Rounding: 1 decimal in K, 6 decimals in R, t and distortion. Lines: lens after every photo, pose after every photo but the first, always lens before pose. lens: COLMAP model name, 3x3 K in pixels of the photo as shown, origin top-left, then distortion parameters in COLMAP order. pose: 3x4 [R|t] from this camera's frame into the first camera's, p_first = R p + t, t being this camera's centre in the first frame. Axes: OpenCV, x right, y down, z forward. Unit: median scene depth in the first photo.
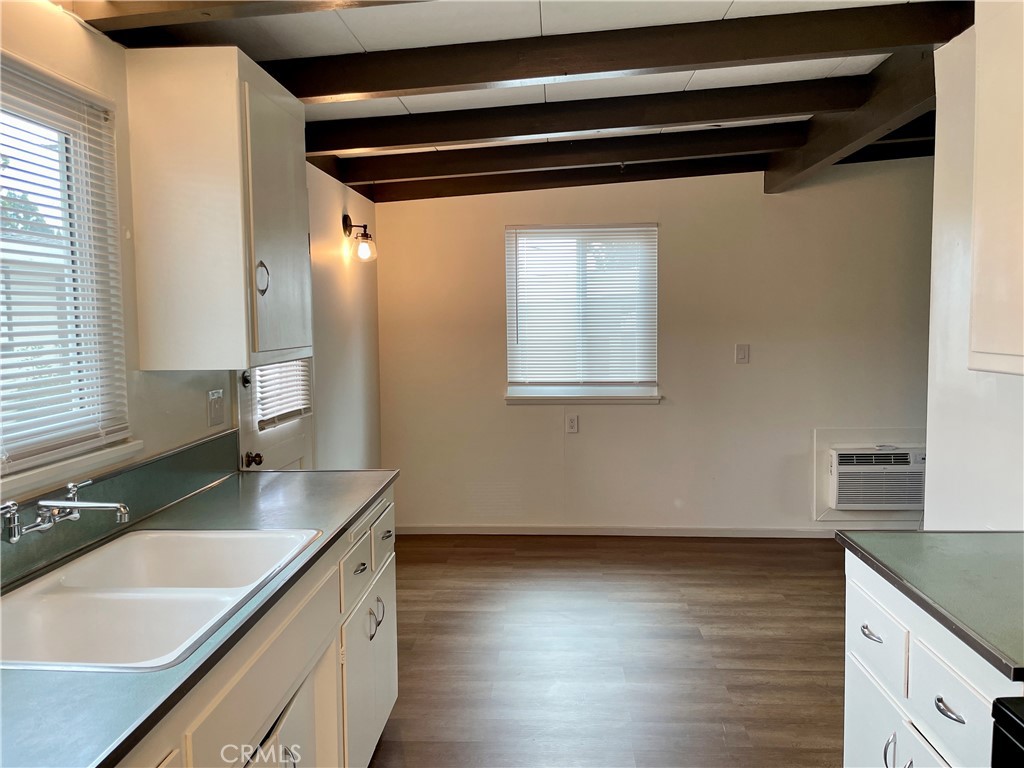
lens RADIAL K [[791.3, 0, 528.7], [0, 791.3, 373.3], [0, 0, 1]] dist [0.032277, -0.004390]
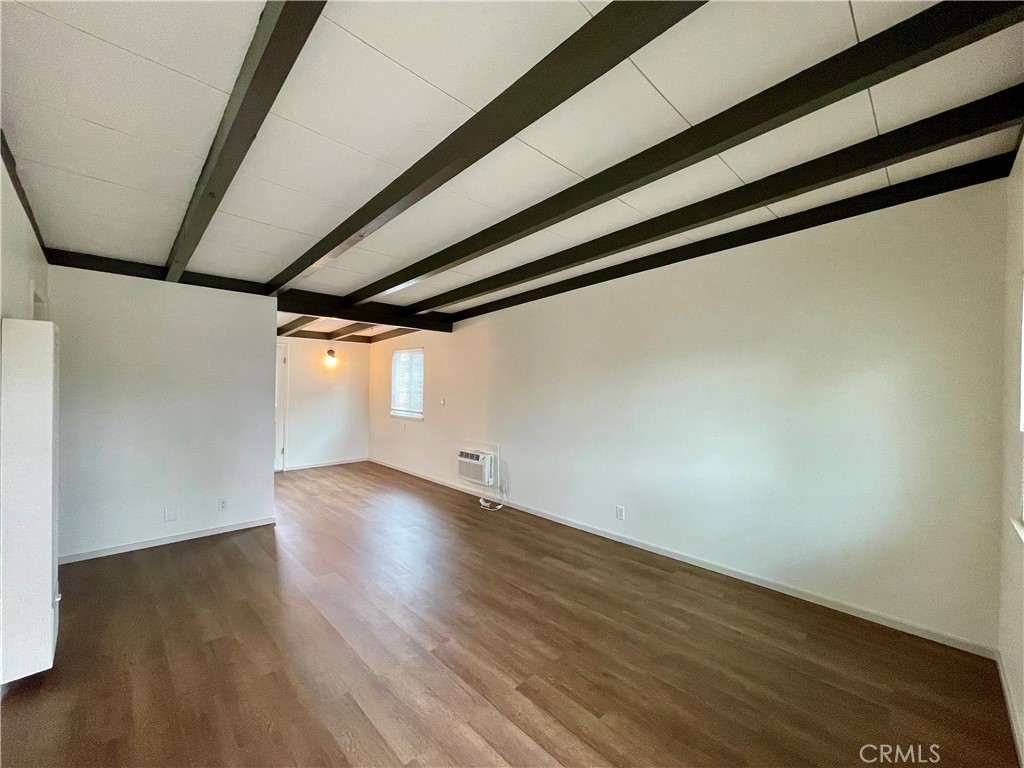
lens RADIAL K [[417.2, 0, 512.0], [0, 417.2, 384.0], [0, 0, 1]] dist [-0.000201, 0.000174]
pose [[0.735548, 0.025915, -0.676976, 1.242932], [-0.075932, 0.996125, -0.044370, -0.040345], [0.673204, 0.084040, 0.734666, 0.251536]]
